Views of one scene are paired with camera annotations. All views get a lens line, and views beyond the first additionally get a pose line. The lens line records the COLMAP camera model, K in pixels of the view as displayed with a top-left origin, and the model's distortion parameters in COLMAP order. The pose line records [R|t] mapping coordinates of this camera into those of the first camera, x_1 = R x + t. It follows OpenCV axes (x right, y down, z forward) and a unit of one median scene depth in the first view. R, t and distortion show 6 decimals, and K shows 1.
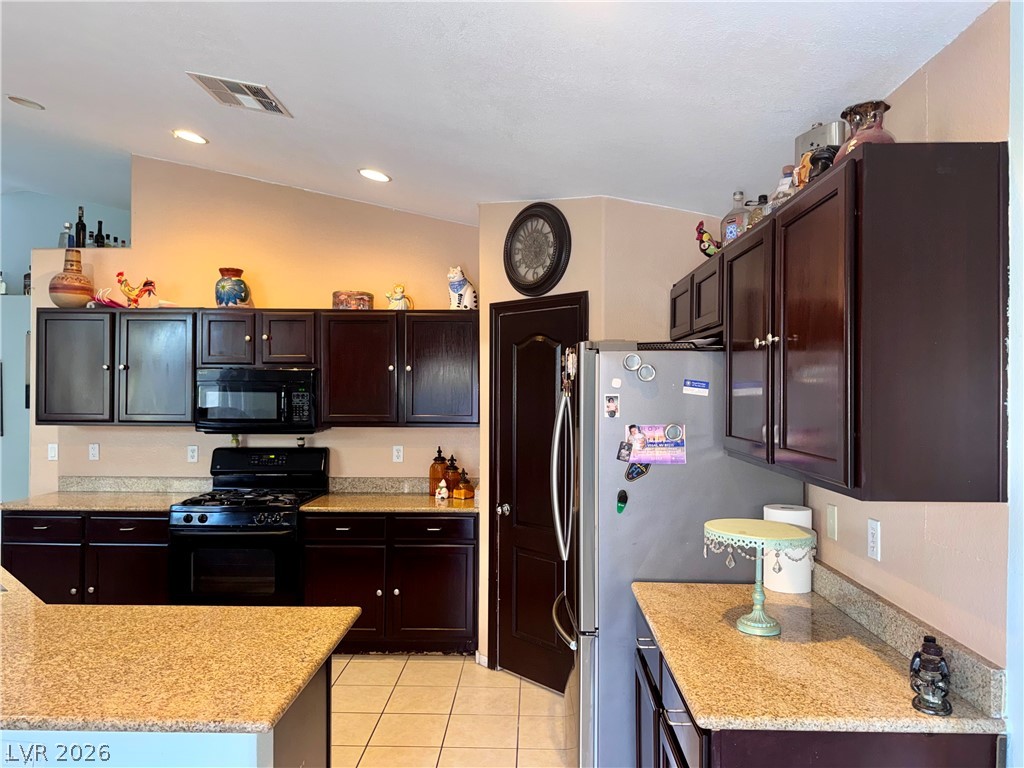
lens RADIAL K [[720.8, 0, 514.5], [0, 720.8, 385.3], [0, 0, 1]] dist [0.083611, -0.116561]
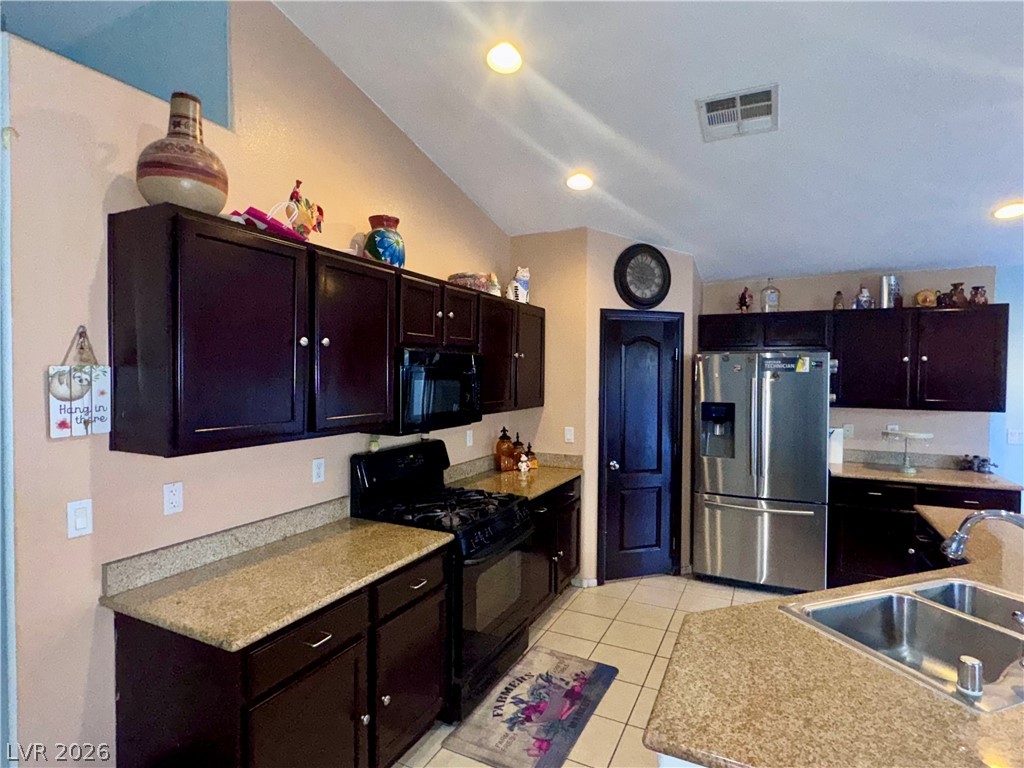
lens RADIAL K [[541.1, 0, 510.7], [0, 541.1, 386.9], [0, 0, 1]] dist [-0.001581, 0.003401]
pose [[0.415832, -0.026774, 0.909047, -0.884936], [-0.013481, 0.999275, 0.035599, -0.005548], [-0.909342, -0.027058, 0.415169, 0.669395]]
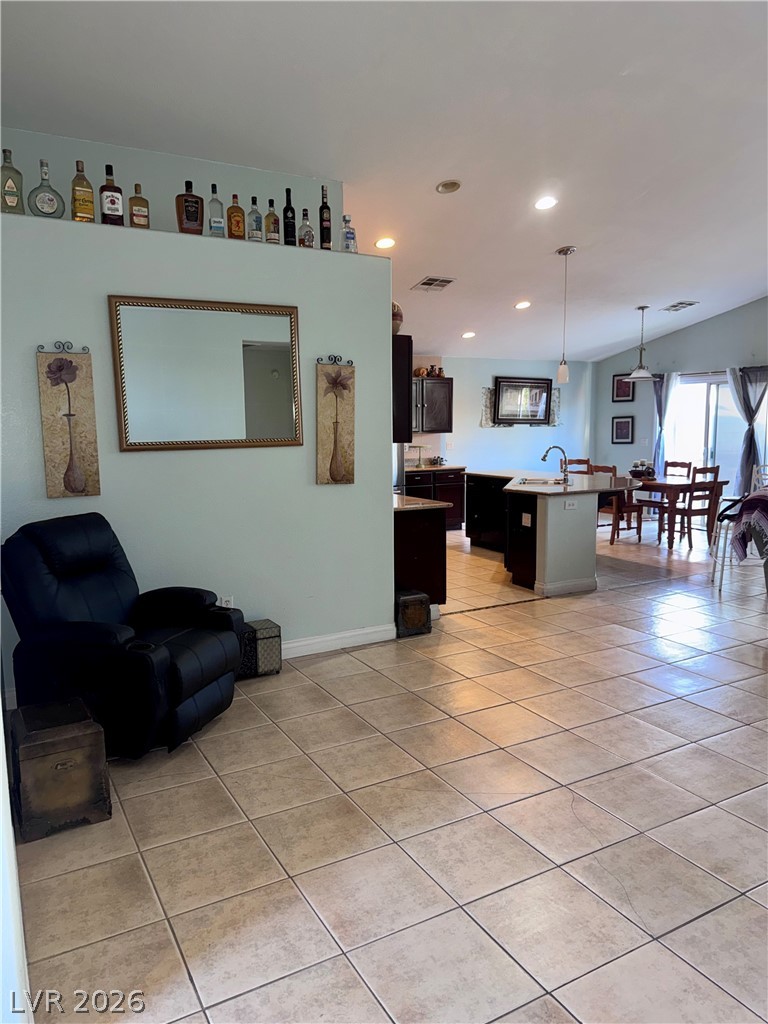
lens RADIAL K [[720.8, 0, 379.2], [0, 720.8, 520.8], [0, 0, 1]] dist [0.083611, -0.116561]
pose [[-0.507589, -0.114145, 0.854005, -1.617130], [-0.001015, 0.991264, 0.131888, 0.027399], [-0.861599, 0.066078, -0.503270, 1.633523]]
